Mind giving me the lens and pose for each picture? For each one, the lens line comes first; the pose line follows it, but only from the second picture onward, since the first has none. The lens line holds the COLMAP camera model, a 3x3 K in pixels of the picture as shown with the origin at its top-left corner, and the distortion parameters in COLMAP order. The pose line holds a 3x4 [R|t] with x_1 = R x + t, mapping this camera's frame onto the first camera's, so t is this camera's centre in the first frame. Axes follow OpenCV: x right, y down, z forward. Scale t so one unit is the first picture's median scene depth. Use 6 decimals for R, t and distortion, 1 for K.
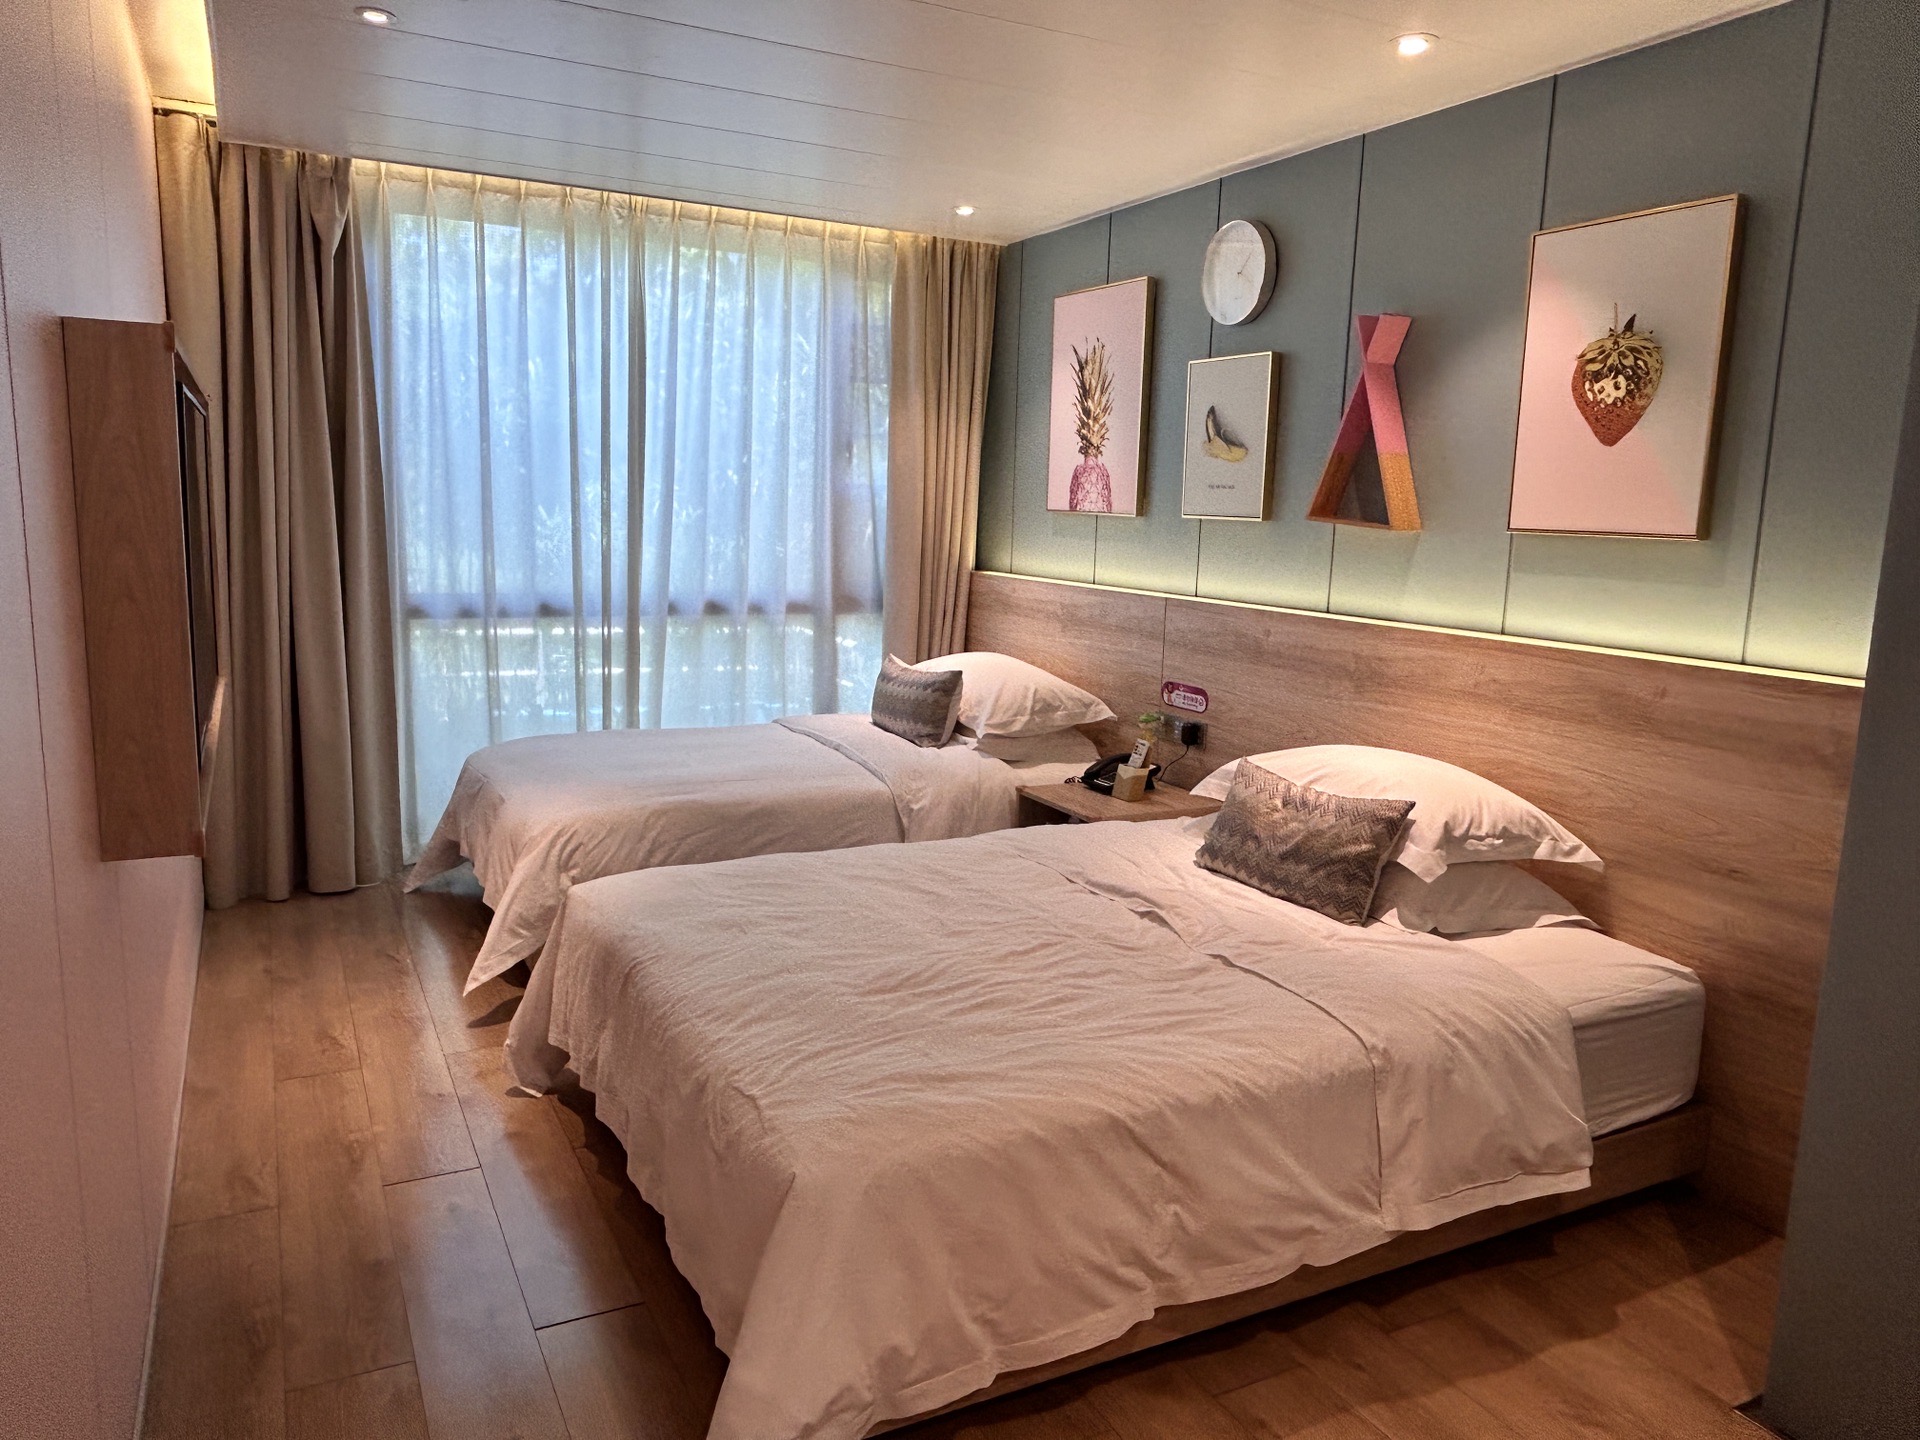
lens RADIAL K [[1349.6, 0, 960.0], [0, 1349.6, 720.0], [0, 0, 1]] dist [-0.002891, -0.000081]
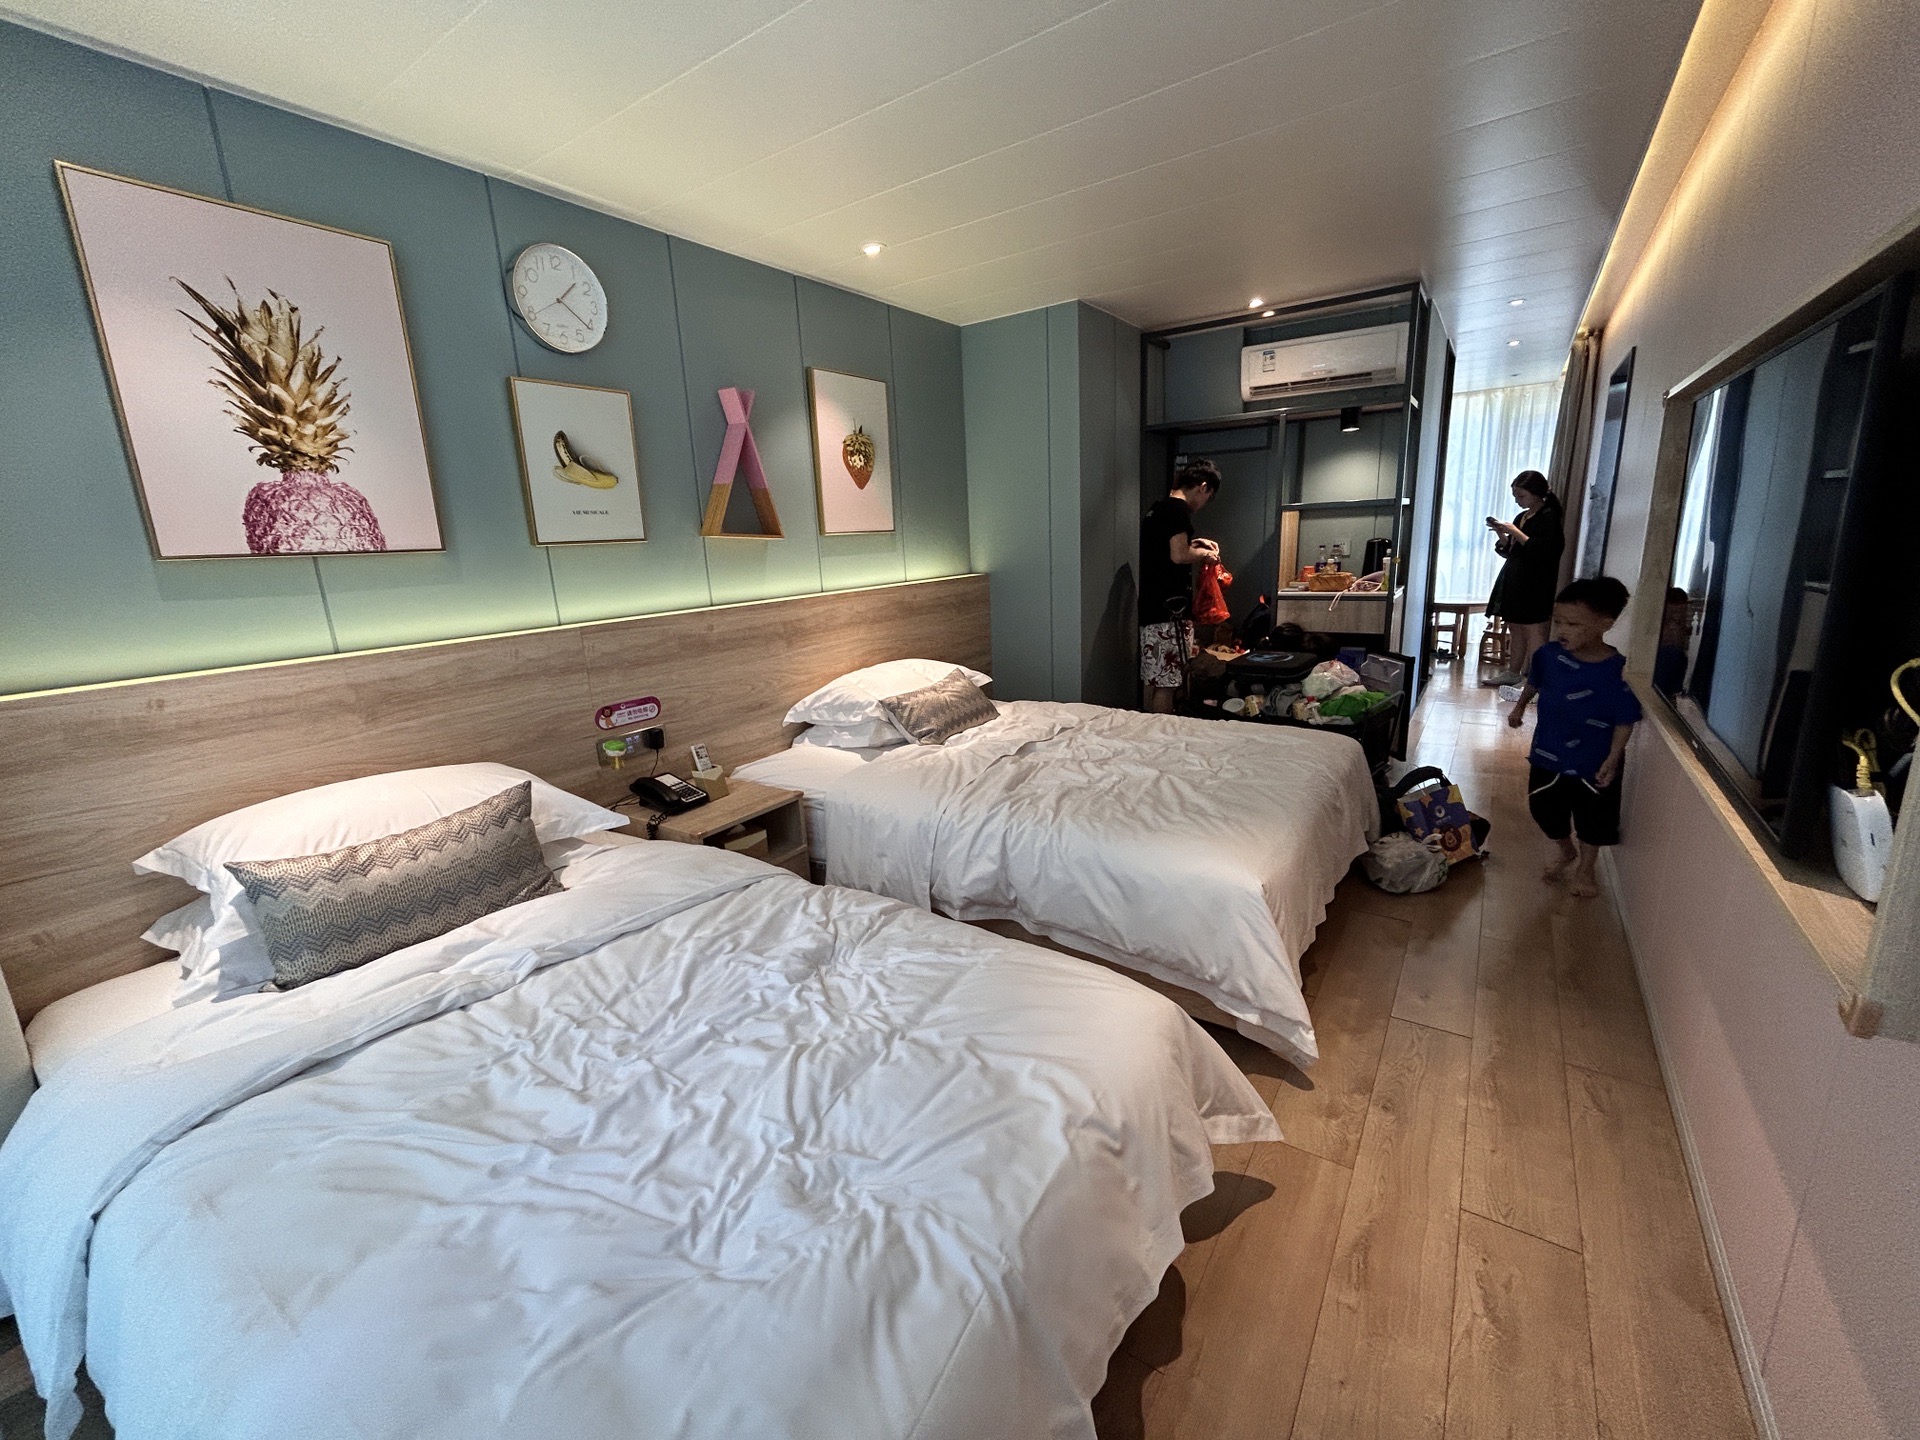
lens RADIAL K [[776.3, 0, 960.0], [0, 776.3, 720.0], [0, 0, 1]] dist [-0.000577, 0.000058]
pose [[-0.473050, -0.204651, 0.856937, -0.468763], [0.182732, 0.928707, 0.322664, -0.156942], [-0.861878, 0.309226, -0.401928, 0.992510]]
